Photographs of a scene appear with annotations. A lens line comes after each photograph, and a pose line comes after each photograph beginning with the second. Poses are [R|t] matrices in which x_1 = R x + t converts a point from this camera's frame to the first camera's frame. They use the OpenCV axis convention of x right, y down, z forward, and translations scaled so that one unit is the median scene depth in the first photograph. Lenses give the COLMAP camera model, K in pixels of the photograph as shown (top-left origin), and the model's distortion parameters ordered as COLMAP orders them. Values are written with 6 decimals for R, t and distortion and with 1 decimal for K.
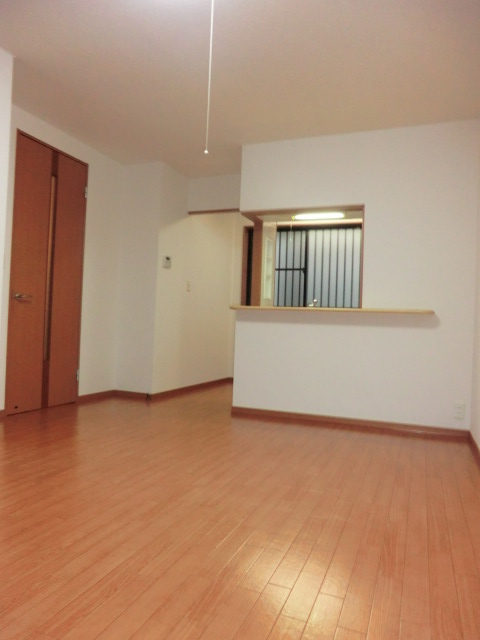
lens RADIAL K [[450.5, 0, 236.8], [0, 450.5, 316.8], [0, 0, 1]] dist [-0.083890, 0.046995]
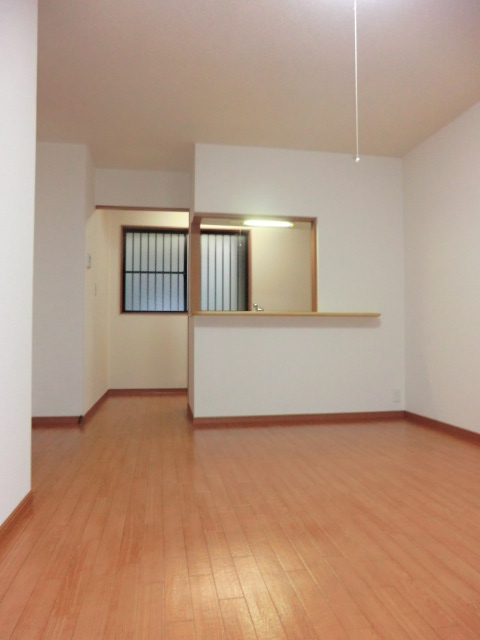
lens RADIAL K [[450.5, 0, 236.8], [0, 450.5, 316.8], [0, 0, 1]] dist [-0.083890, 0.046995]
pose [[0.866304, -0.021156, 0.499068, -0.399558], [0.023897, 0.999714, 0.000897, -0.010991], [-0.498944, 0.011149, 0.866562, 0.132145]]
